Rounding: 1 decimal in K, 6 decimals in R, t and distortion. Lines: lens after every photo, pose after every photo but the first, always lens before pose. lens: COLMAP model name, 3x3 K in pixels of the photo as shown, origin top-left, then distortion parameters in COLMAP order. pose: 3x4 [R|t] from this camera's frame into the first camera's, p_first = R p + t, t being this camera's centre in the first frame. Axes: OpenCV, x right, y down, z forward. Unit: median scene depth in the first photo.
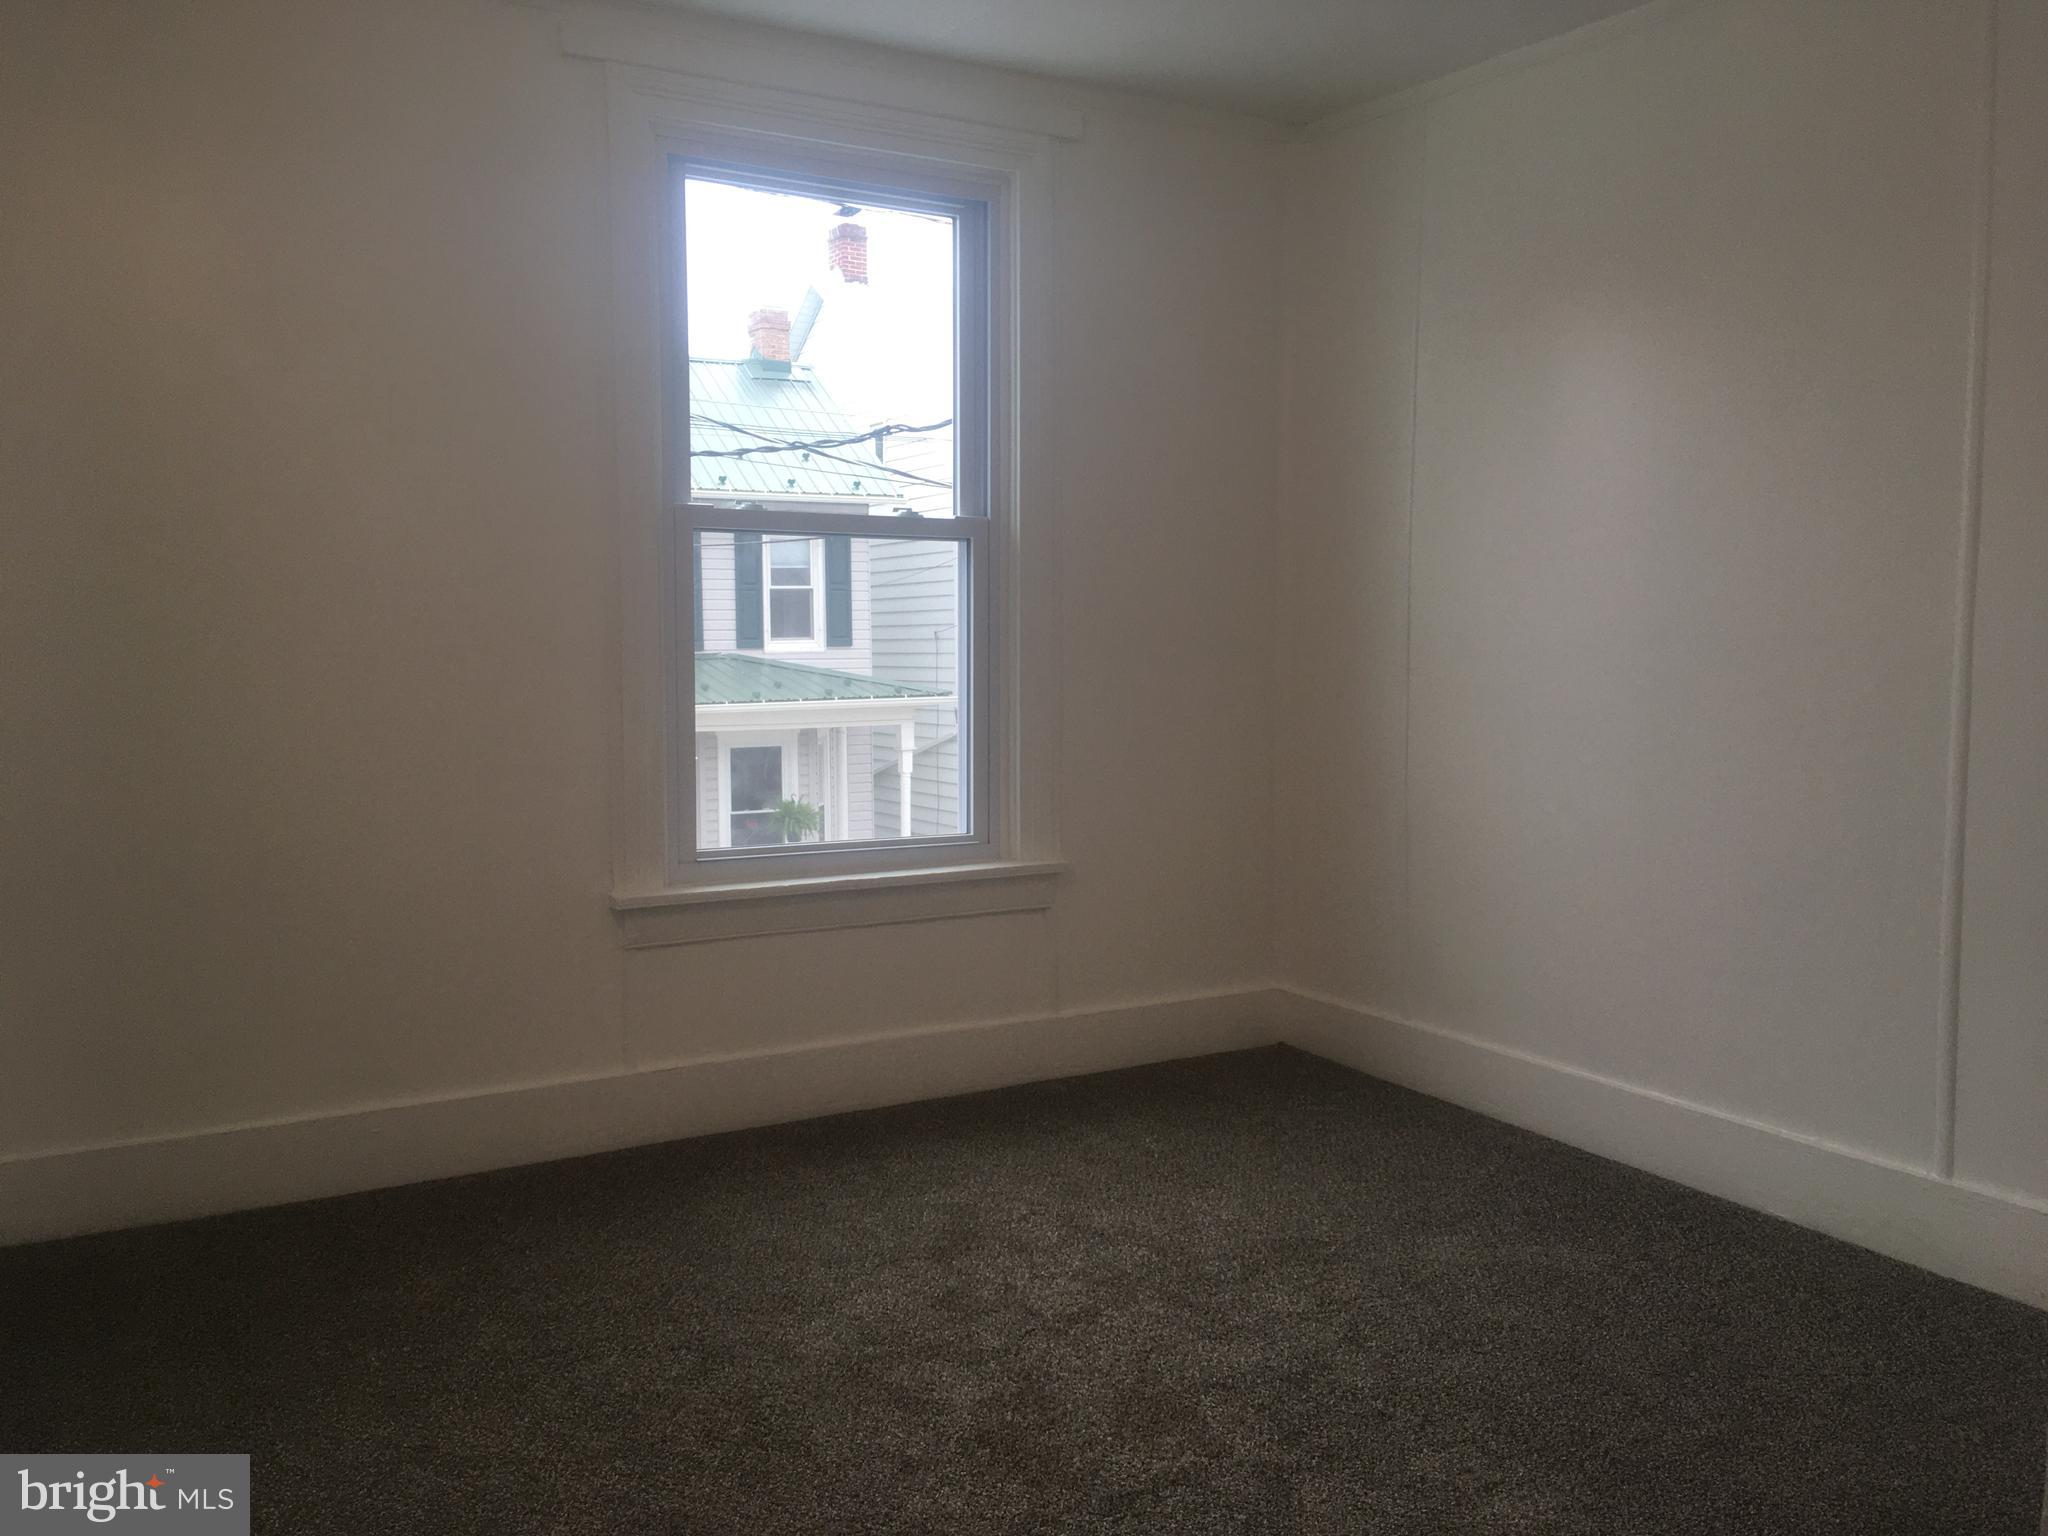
lens RADIAL K [[1729.0, 0, 1021.1], [0, 1729.0, 760.4], [0, 0, 1]] dist [0.093739, -0.140393]
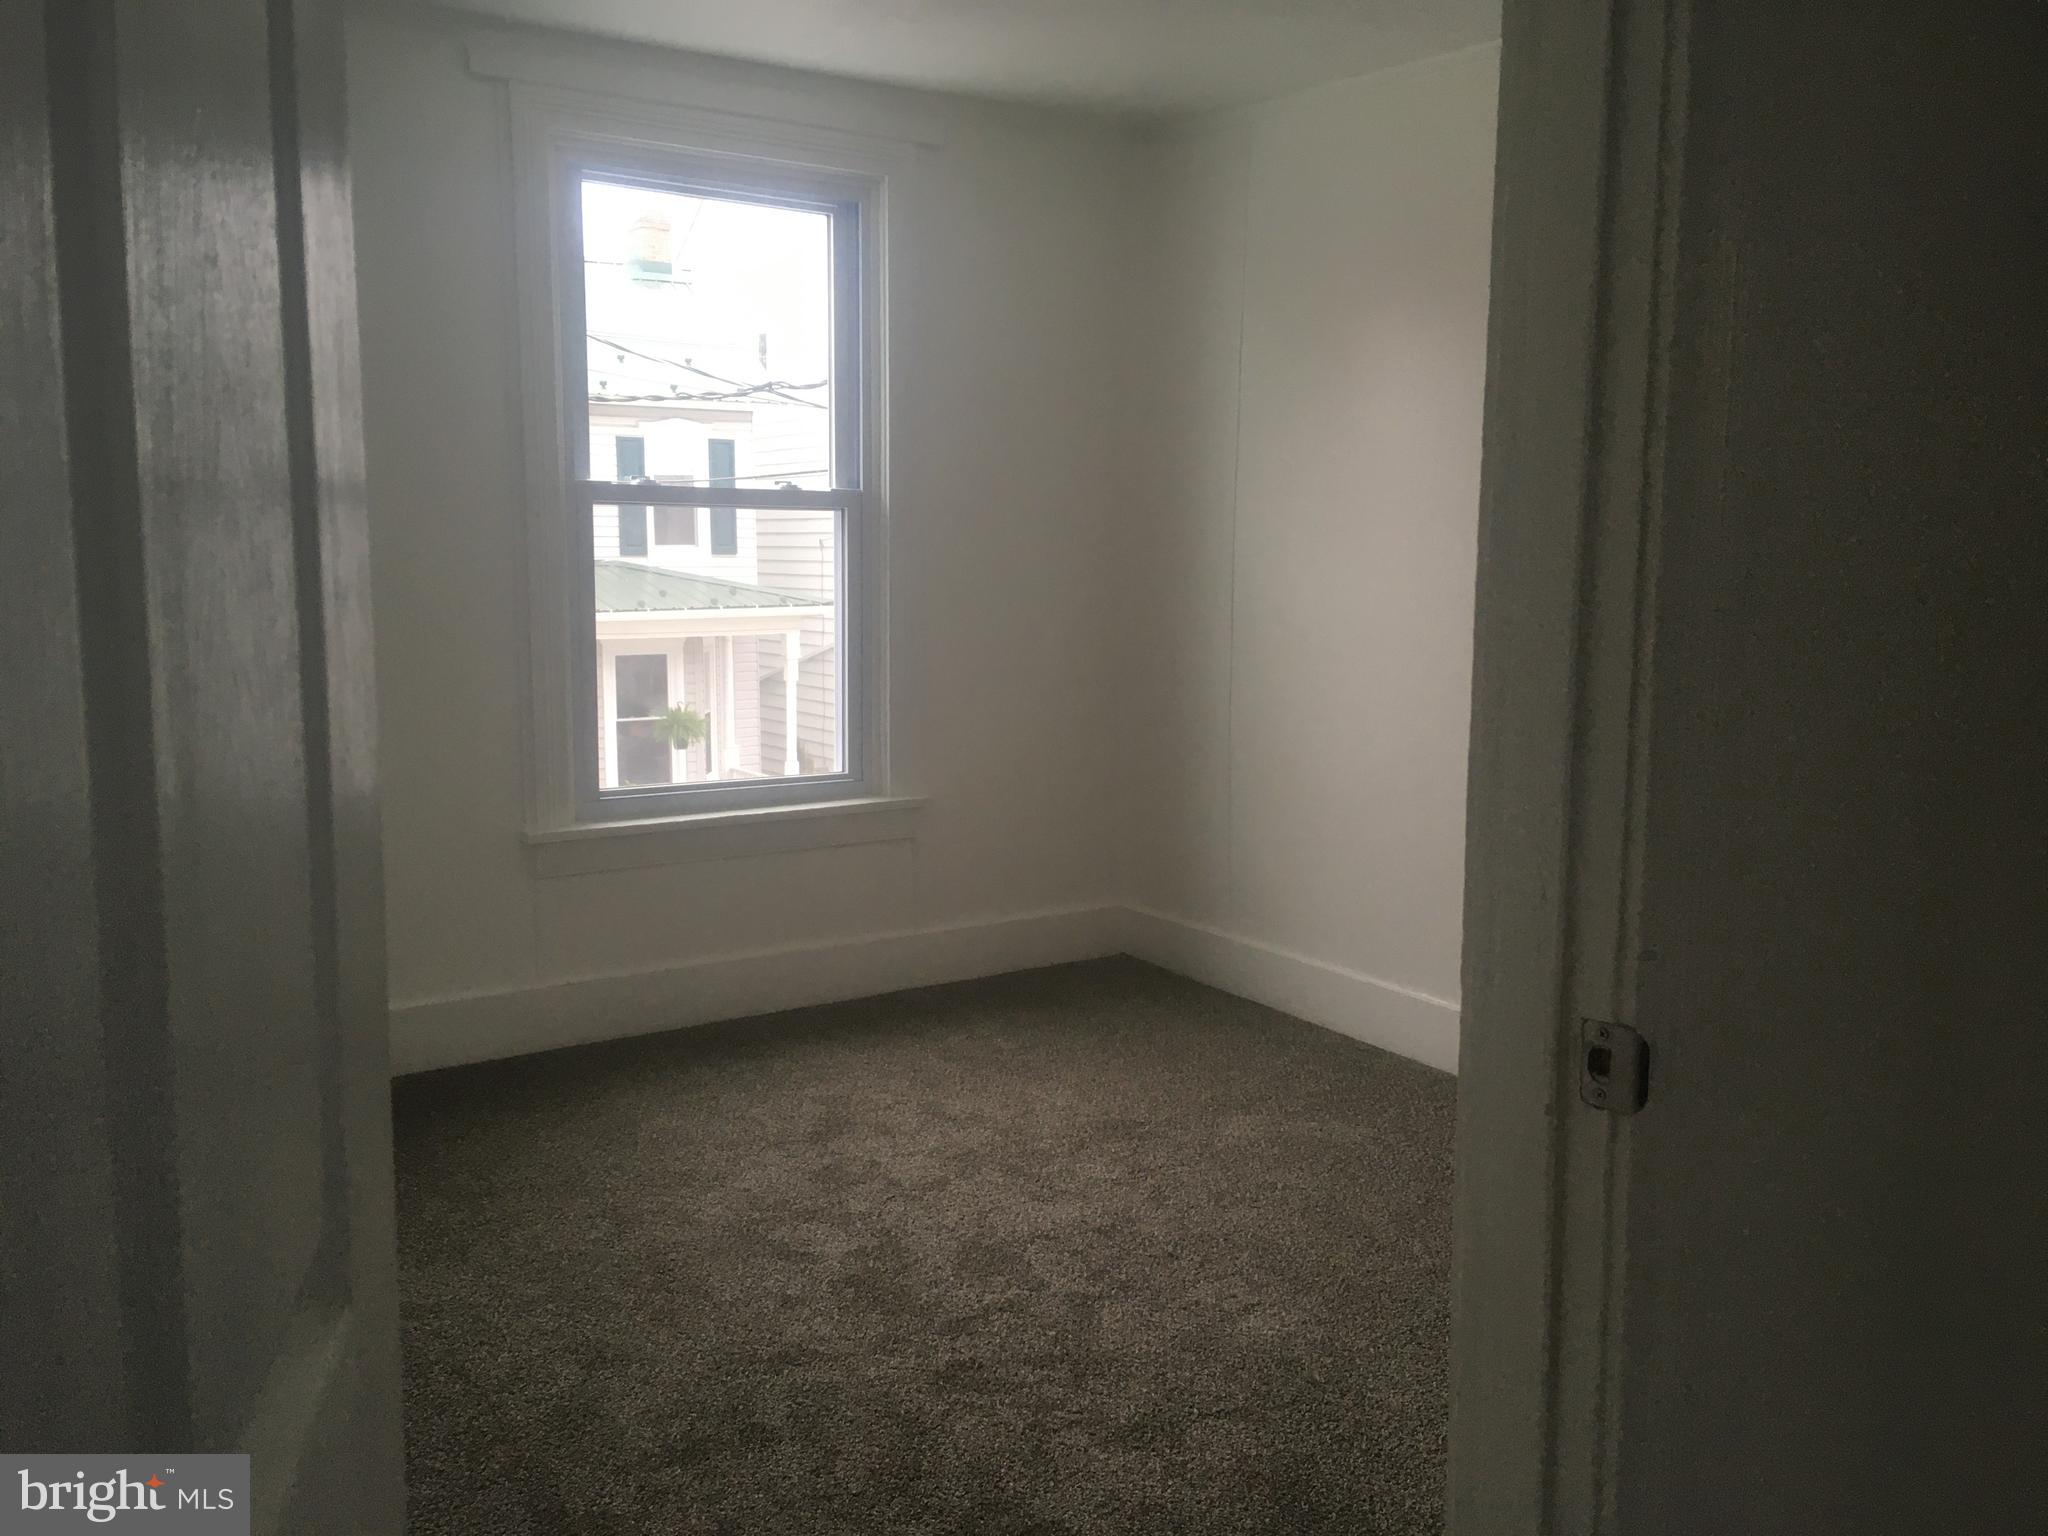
lens RADIAL K [[1729.0, 0, 1024.2], [0, 1729.0, 777.7], [0, 0, 1]] dist [0.093739, -0.140393]
pose [[0.997807, 0.000441, 0.066185, 0.014910], [-0.004902, 0.997724, 0.067247, -0.037969], [-0.066005, -0.067424, 0.995539, -0.158036]]
